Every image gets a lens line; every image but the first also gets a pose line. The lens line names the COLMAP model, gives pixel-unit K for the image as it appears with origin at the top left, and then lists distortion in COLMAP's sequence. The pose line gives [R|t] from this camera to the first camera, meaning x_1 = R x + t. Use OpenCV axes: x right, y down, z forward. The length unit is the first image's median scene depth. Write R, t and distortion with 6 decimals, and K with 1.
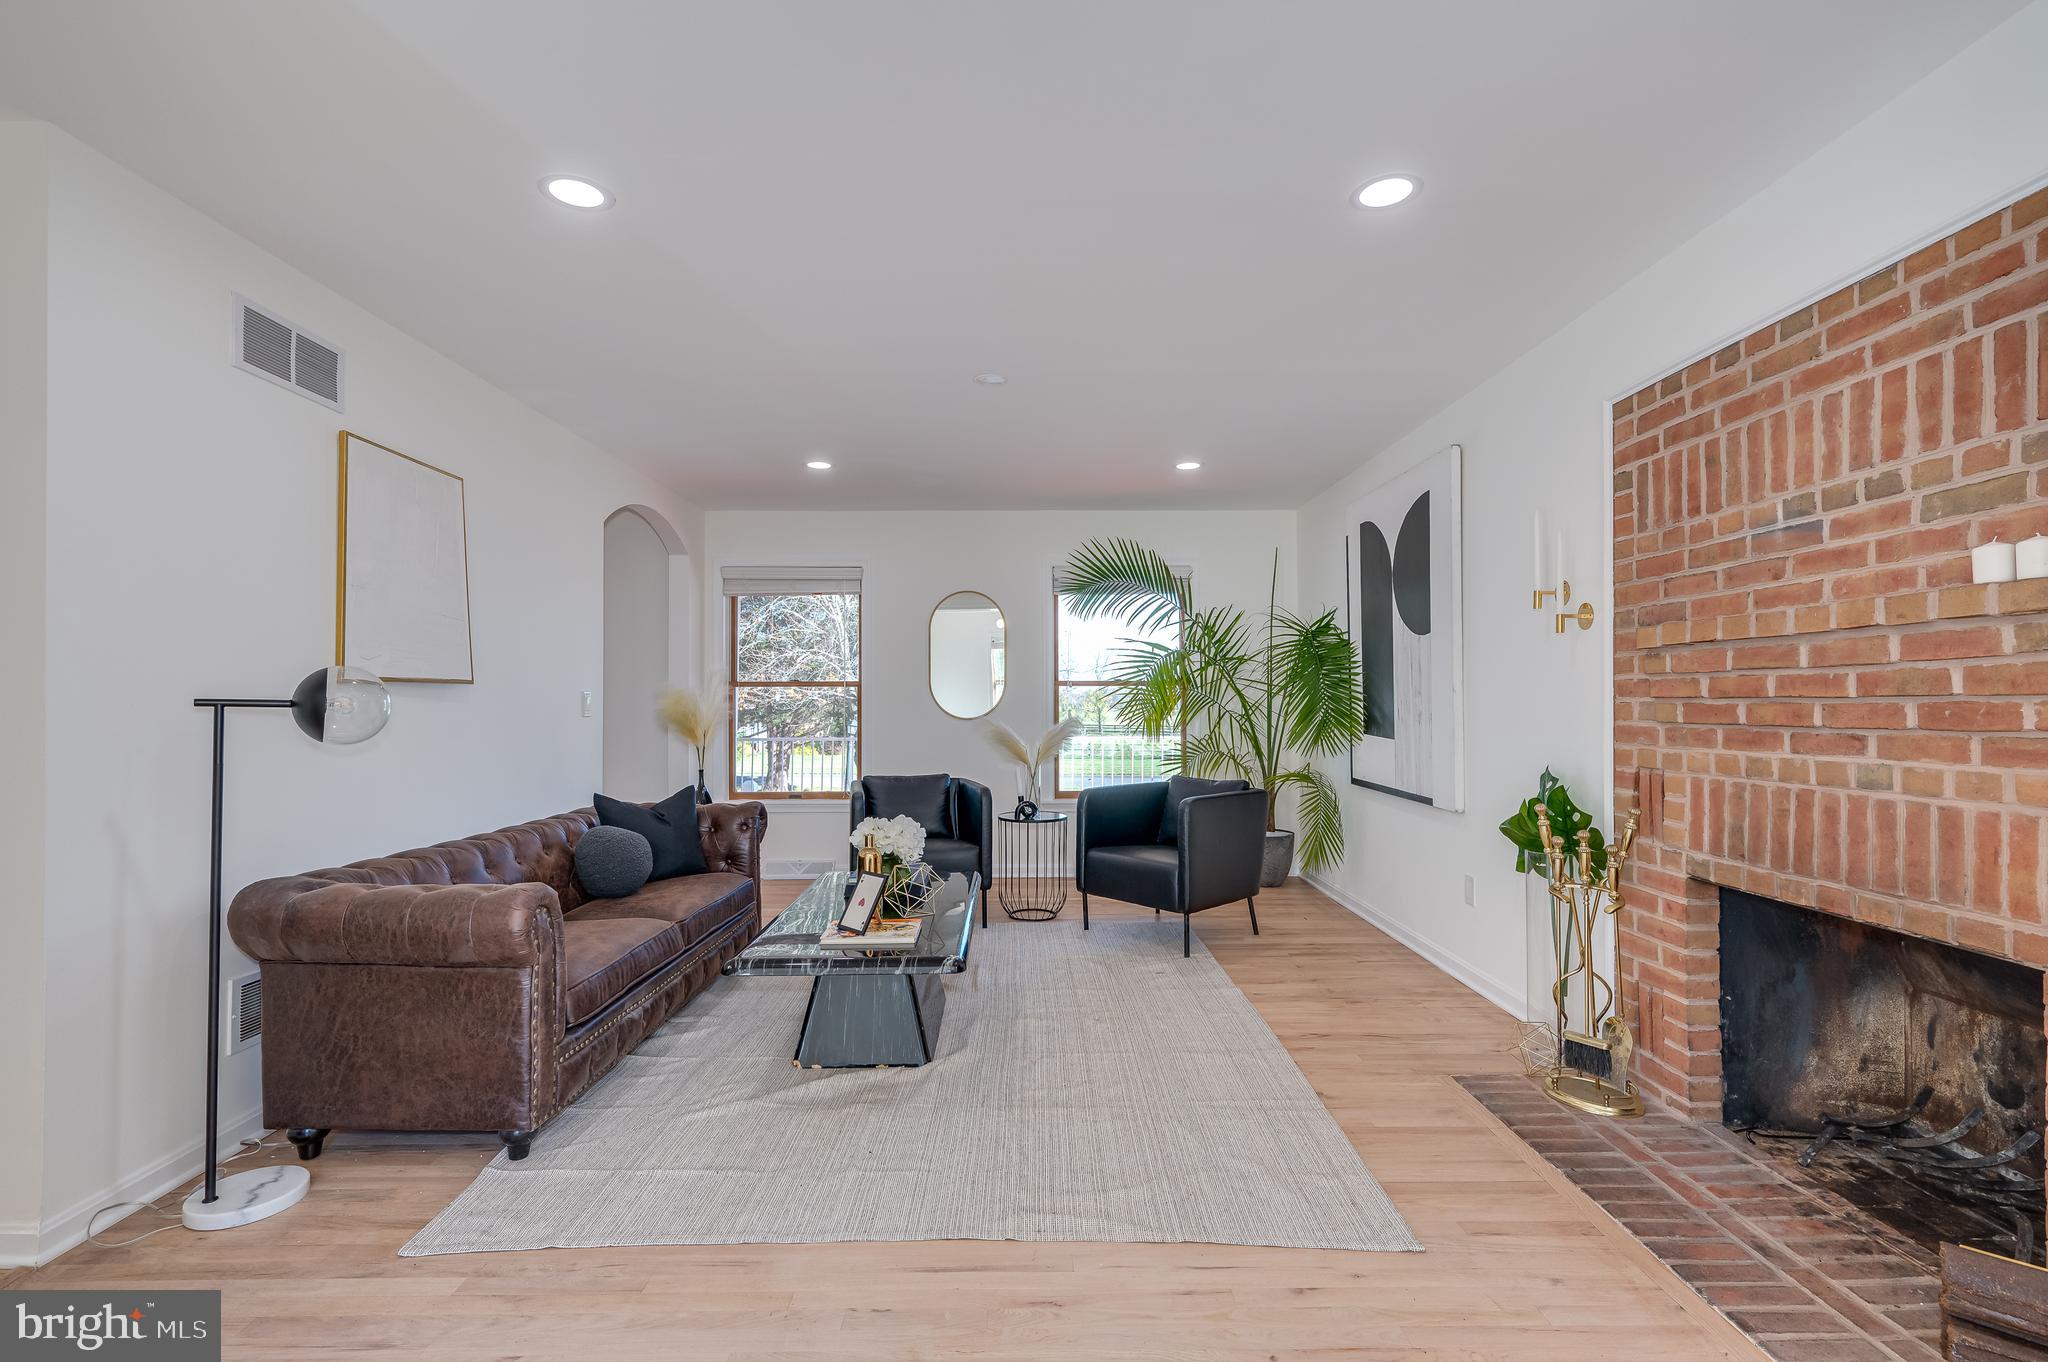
lens RADIAL K [[916.5, 0, 1028.6], [0, 916.5, 692.6], [0, 0, 1]] dist [-0.000890, 0.000372]
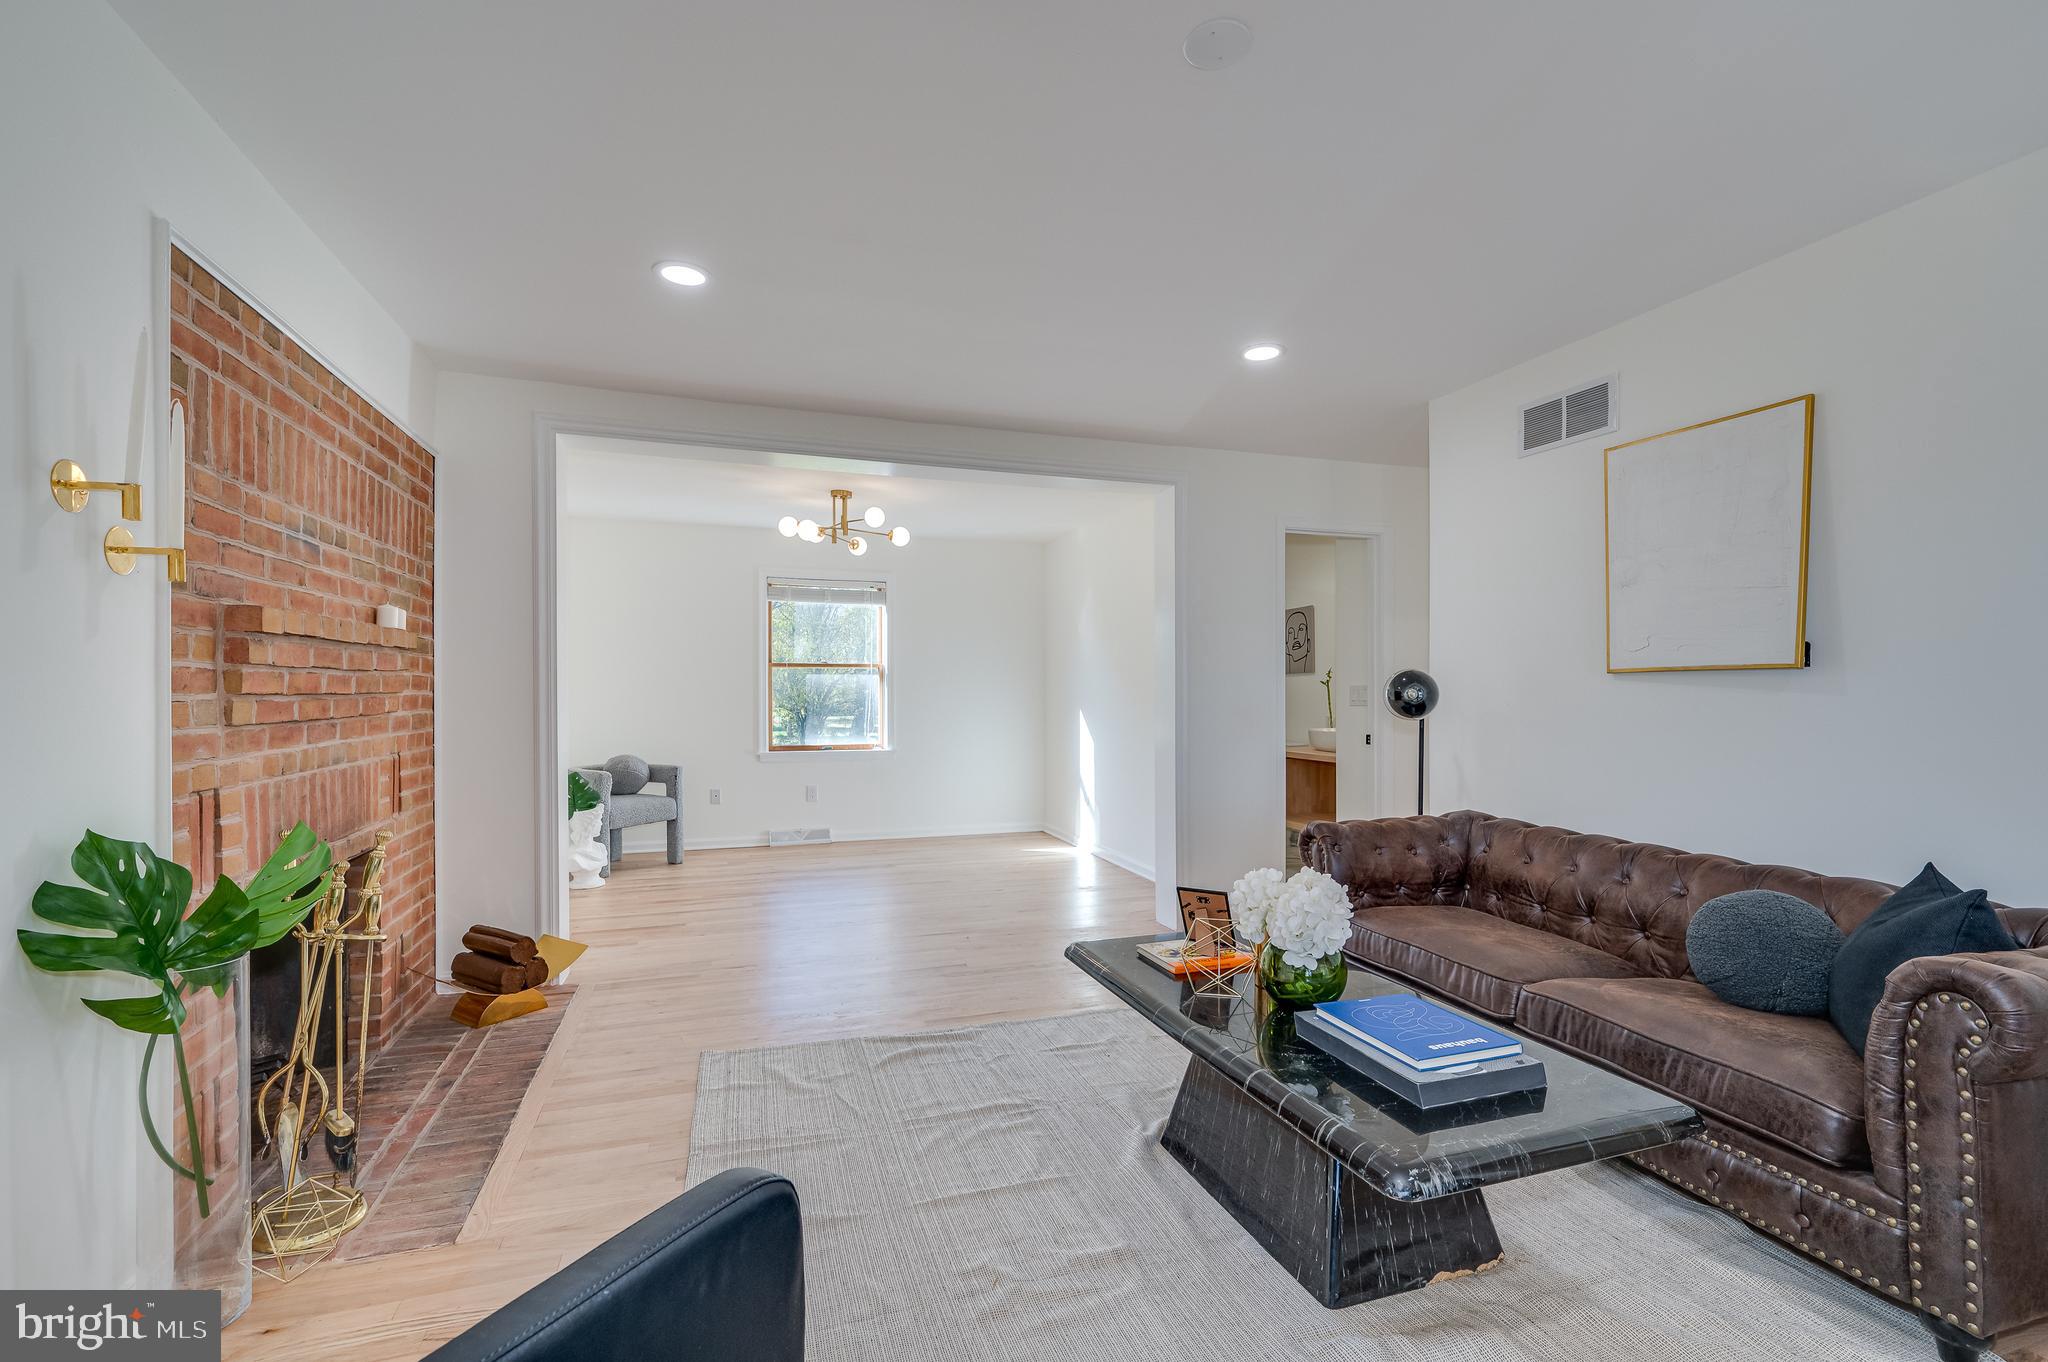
lens RADIAL K [[902.2, 0, 1027.7], [0, 902.2, 691.7], [0, 0, 1]] dist [0.000590, 0.000137]
pose [[-0.950026, 0.003788, -0.312147, 0.306909], [0.006418, 0.999952, -0.007397, 0.014179], [0.312104, -0.009030, -0.950005, 2.093089]]
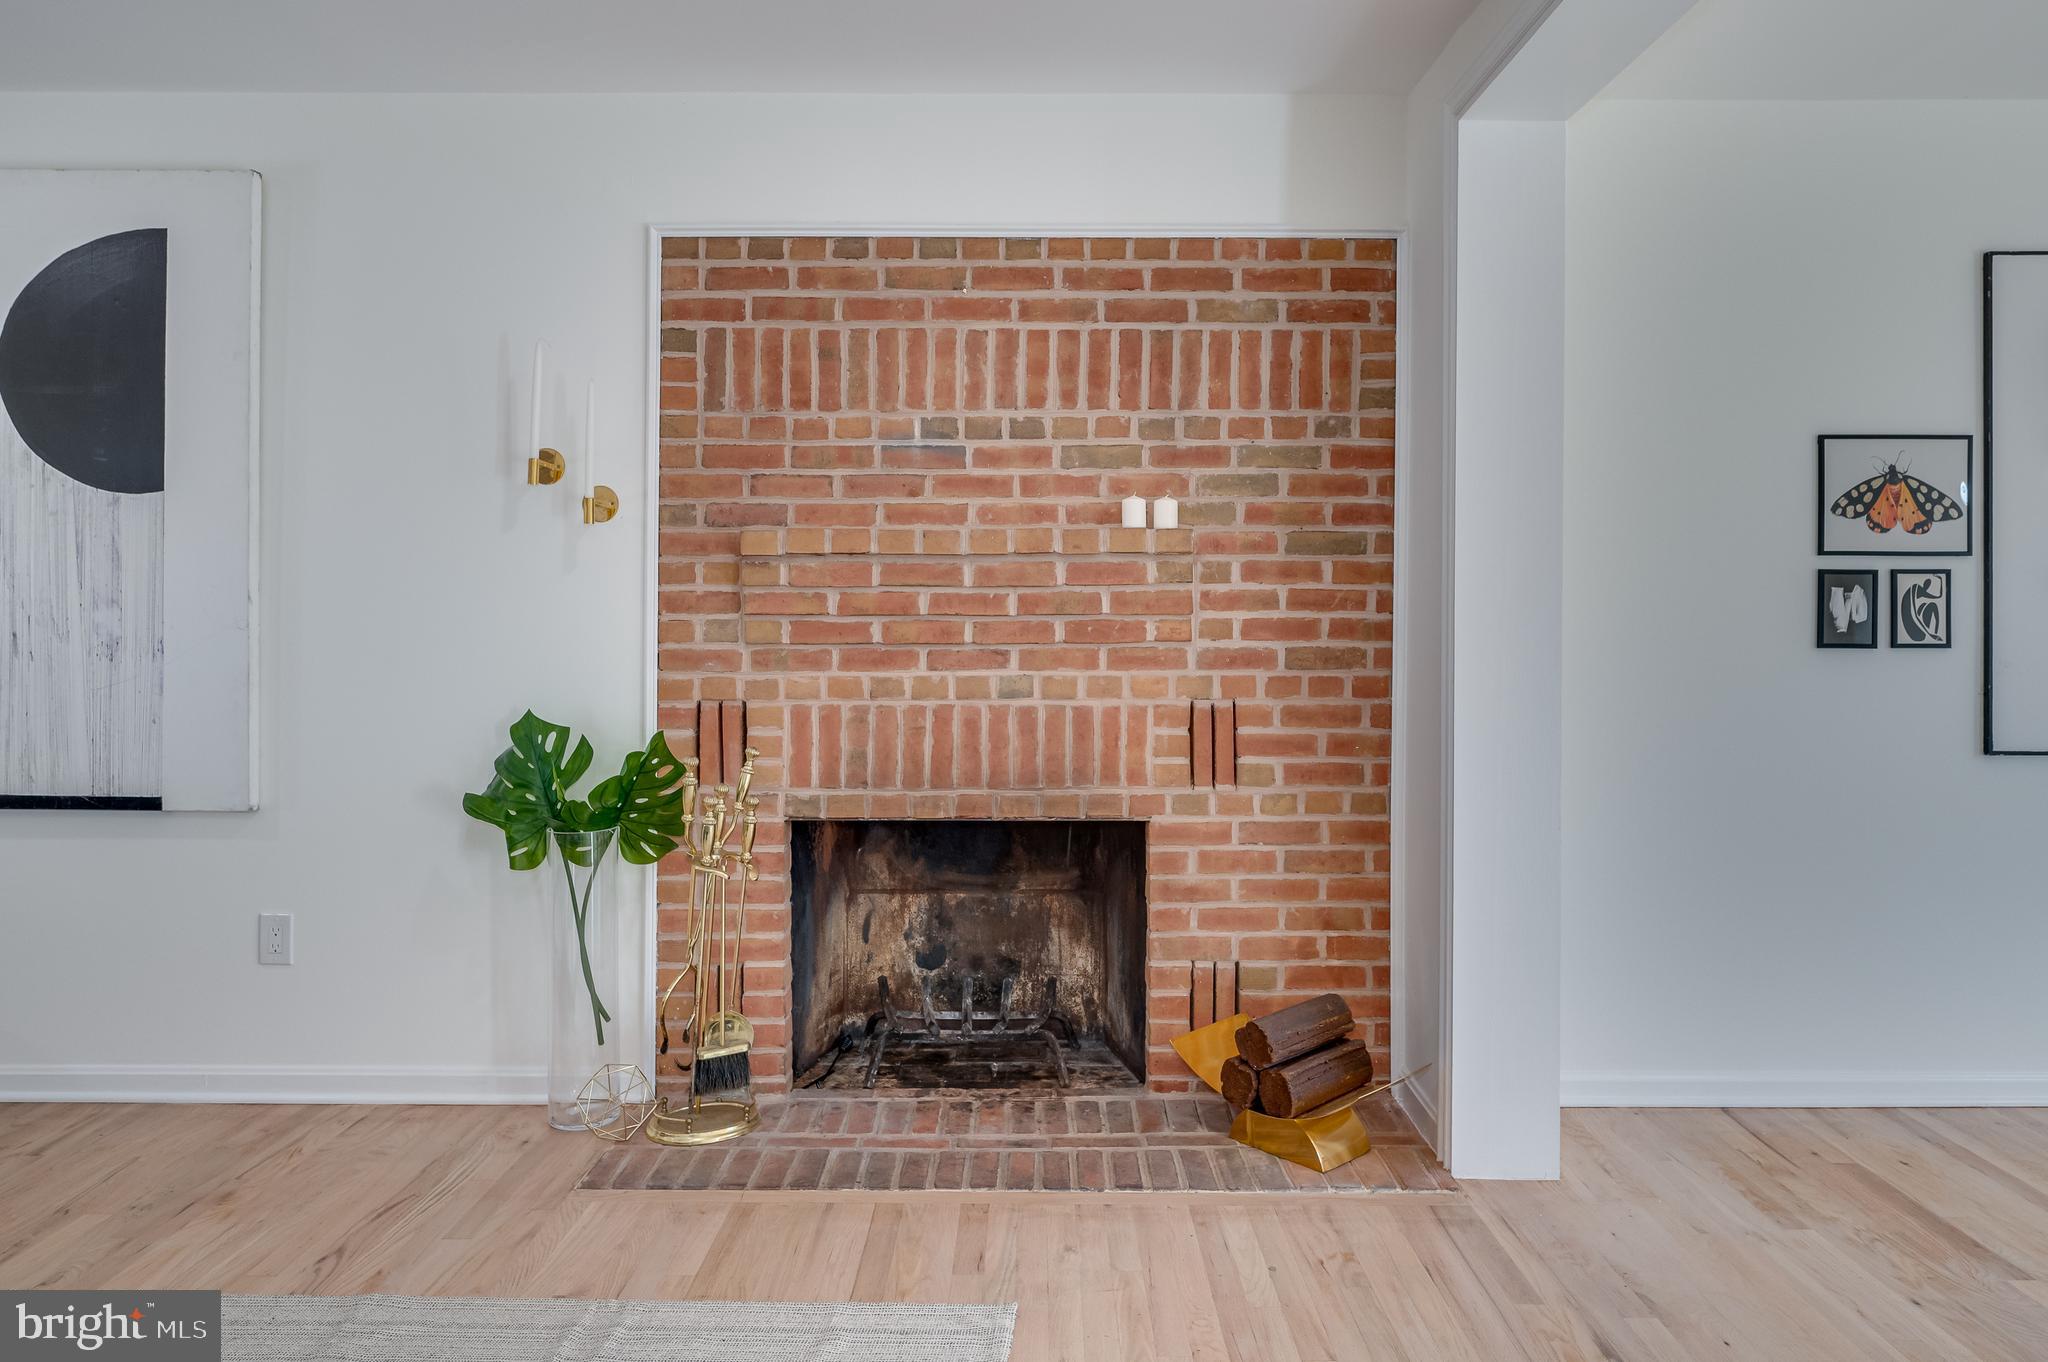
lens RADIAL K [[1374.4, 0, 1043.2], [0, 1374.4, 614.9], [0, 0, 1]] dist [-0.002495, 0.000825]
pose [[0.002473, 0.003540, 0.999991, -0.614665], [-0.010971, 0.999934, -0.003513, 0.007869], [-0.999937, -0.010962, 0.002511, 0.784006]]
